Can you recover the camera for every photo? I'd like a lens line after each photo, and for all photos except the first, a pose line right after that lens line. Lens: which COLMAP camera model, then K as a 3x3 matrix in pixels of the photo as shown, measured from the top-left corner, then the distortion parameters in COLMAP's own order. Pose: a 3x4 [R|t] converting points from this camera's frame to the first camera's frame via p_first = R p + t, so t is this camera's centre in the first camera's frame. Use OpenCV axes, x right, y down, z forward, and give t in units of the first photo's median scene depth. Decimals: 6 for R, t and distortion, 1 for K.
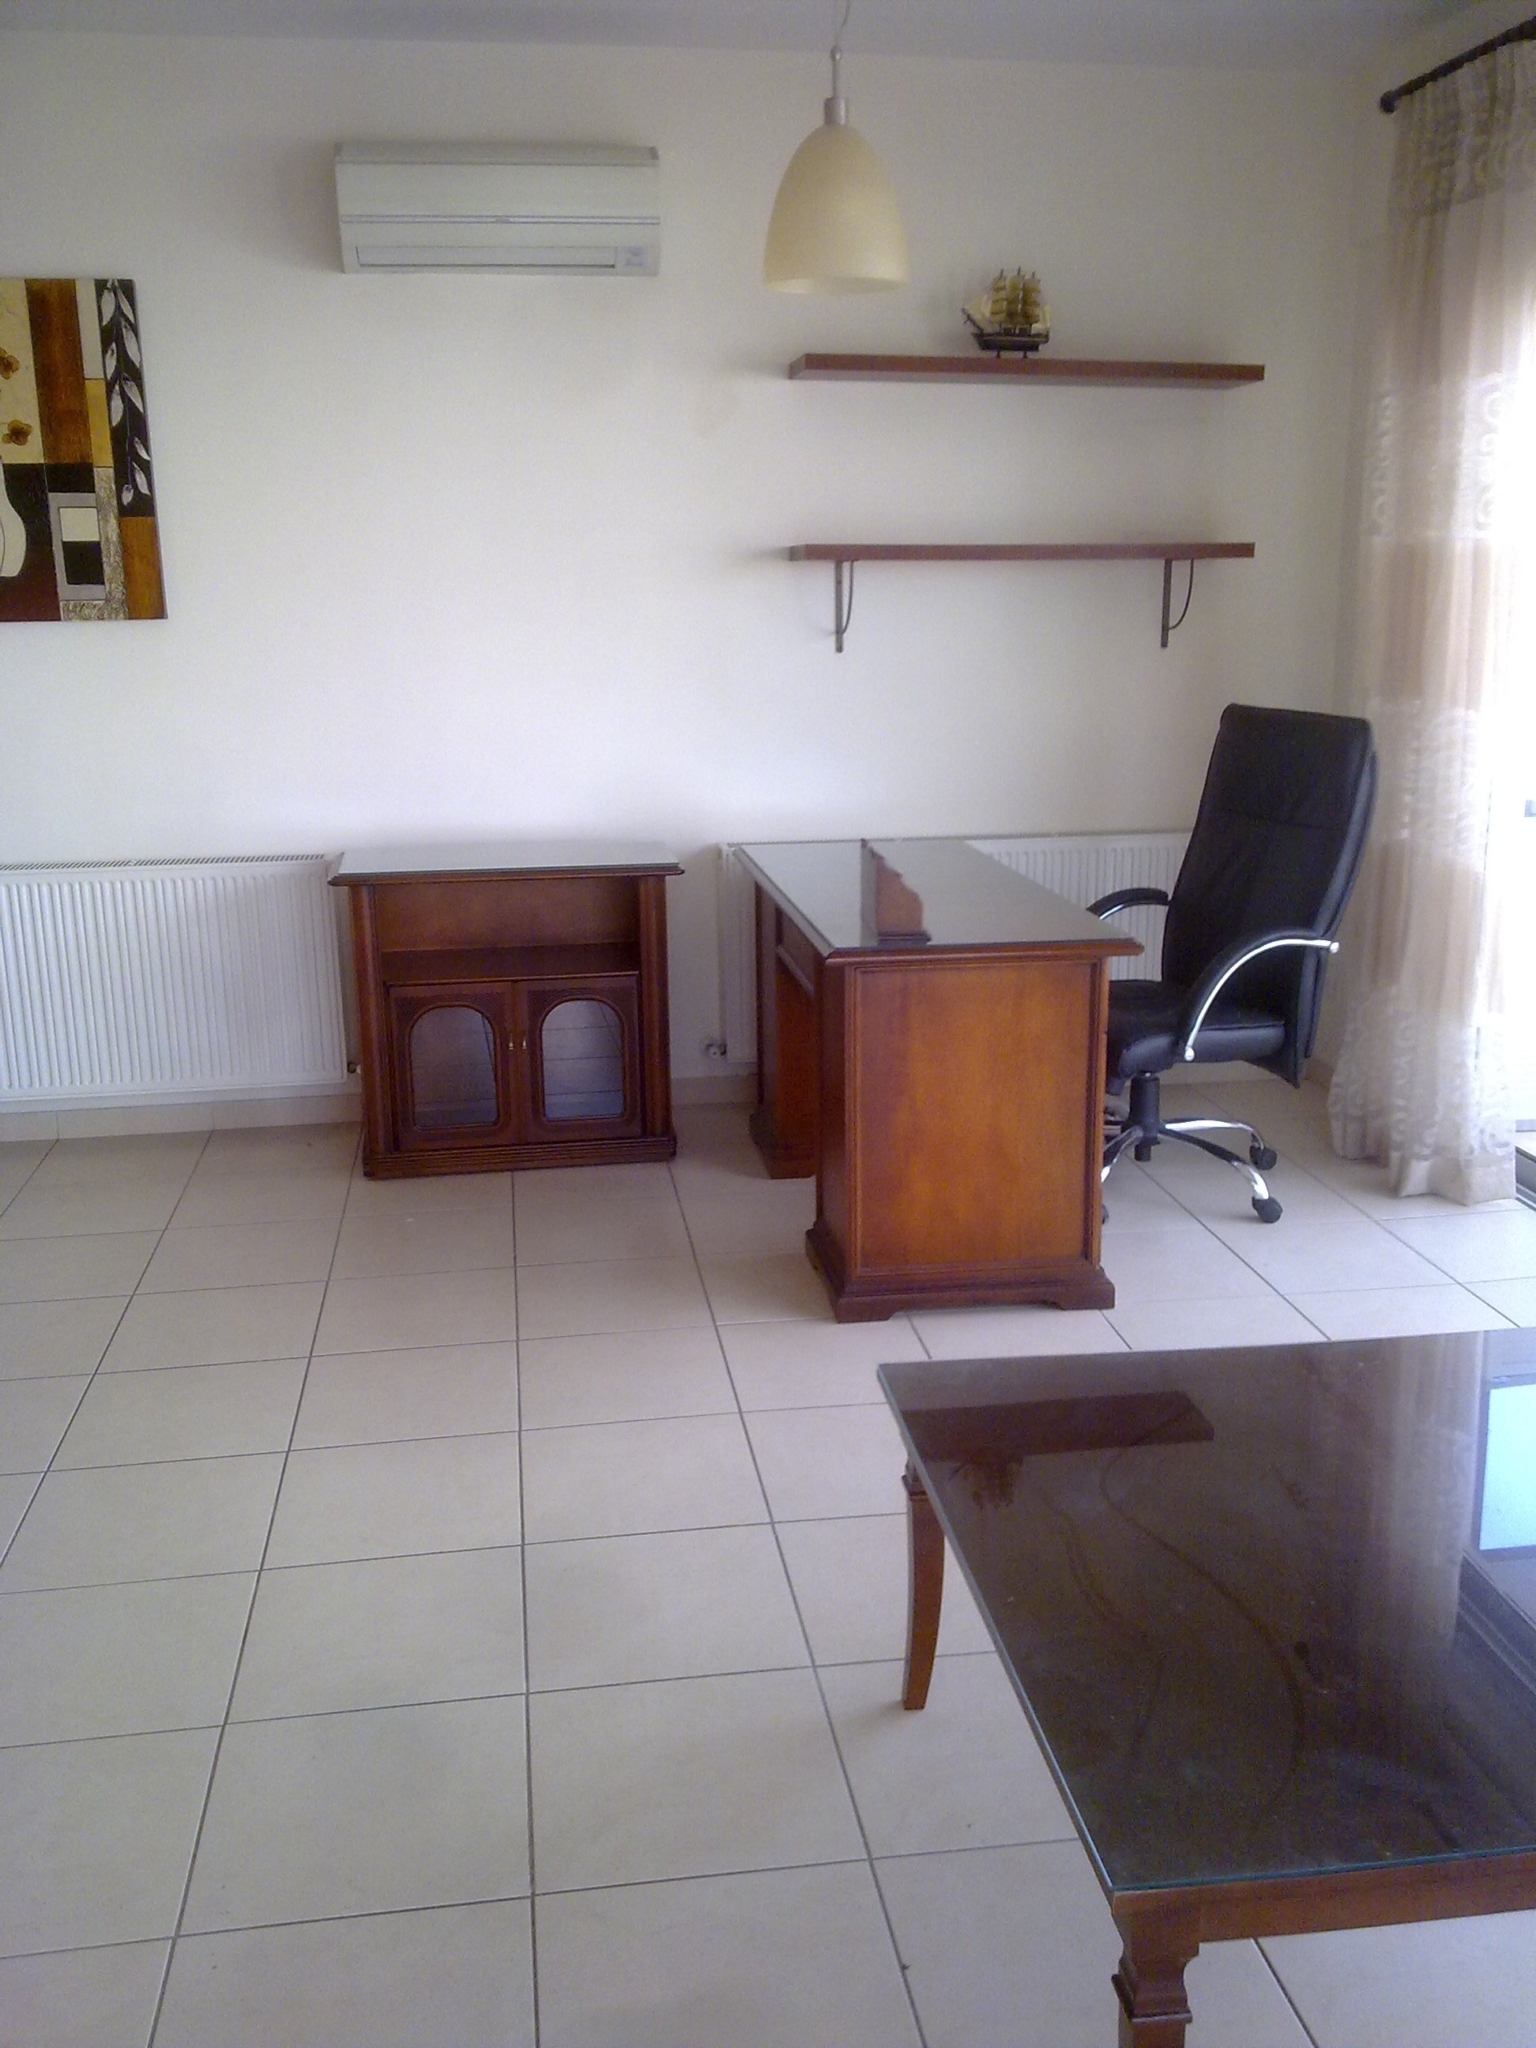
lens RADIAL K [[1843.7, 0, 766.8], [0, 1843.7, 1024.9], [0, 0, 1]] dist [0.010324, 0.005151]
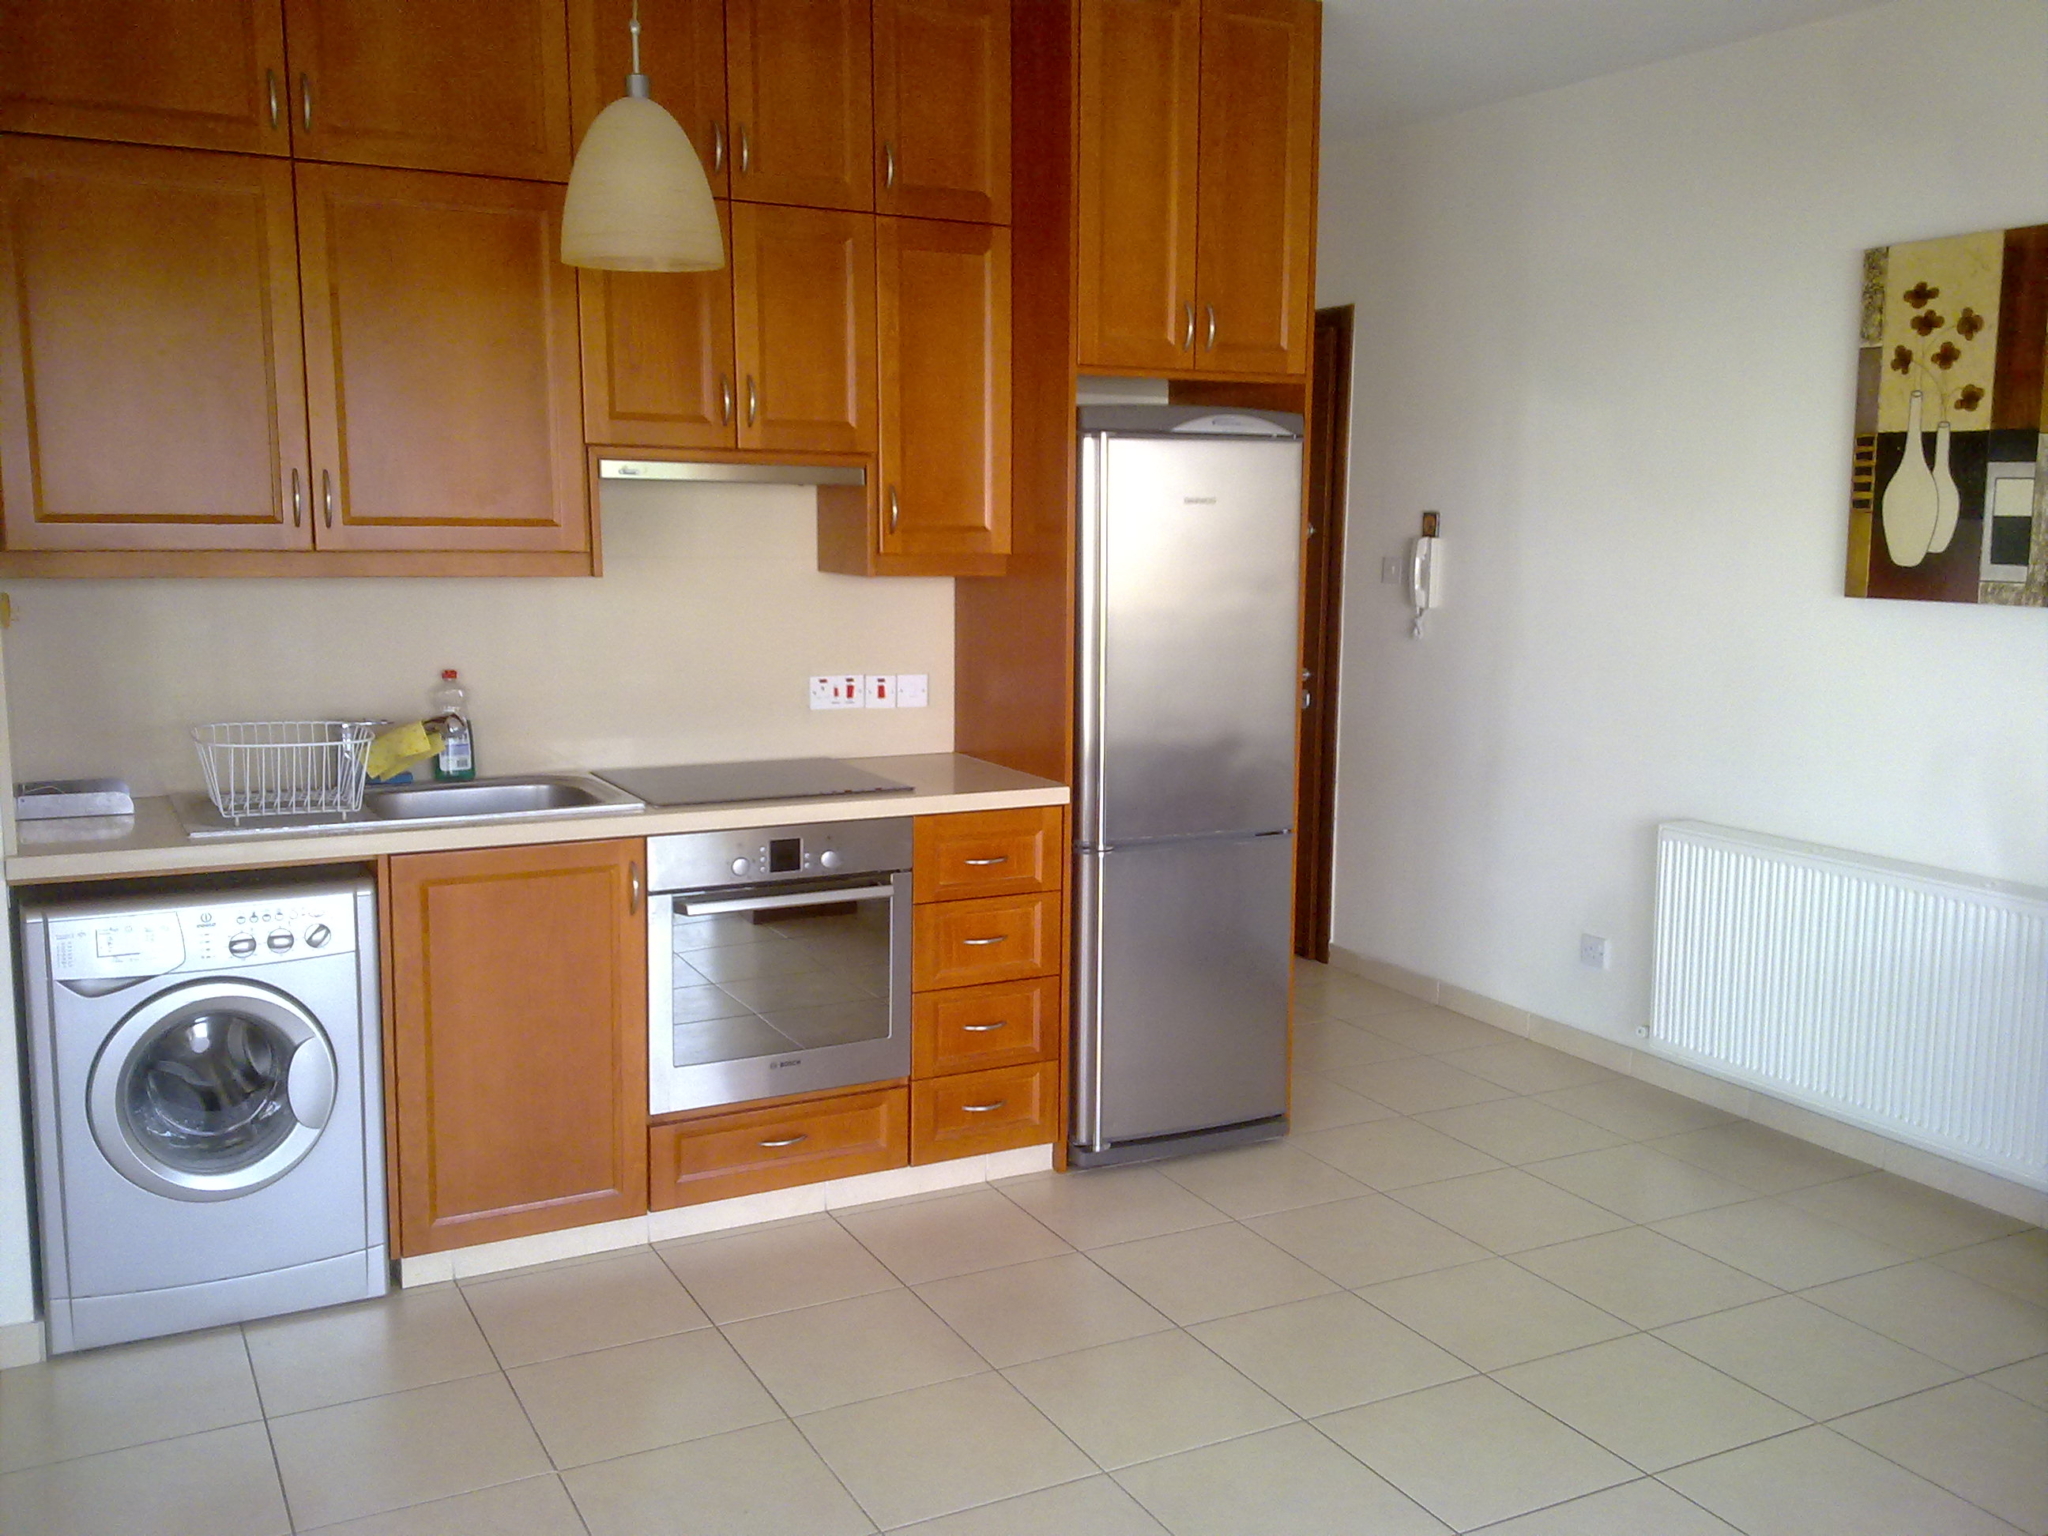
lens RADIAL K [[1843.7, 0, 1024.9], [0, 1843.7, 762.3], [0, 0, 1]] dist [0.010324, 0.005151]
pose [[0.336686, 0.150579, -0.929499, 0.299365], [-0.242907, 0.967609, 0.068767, -0.096065], [0.909747, 0.202629, 0.362357, 0.283618]]
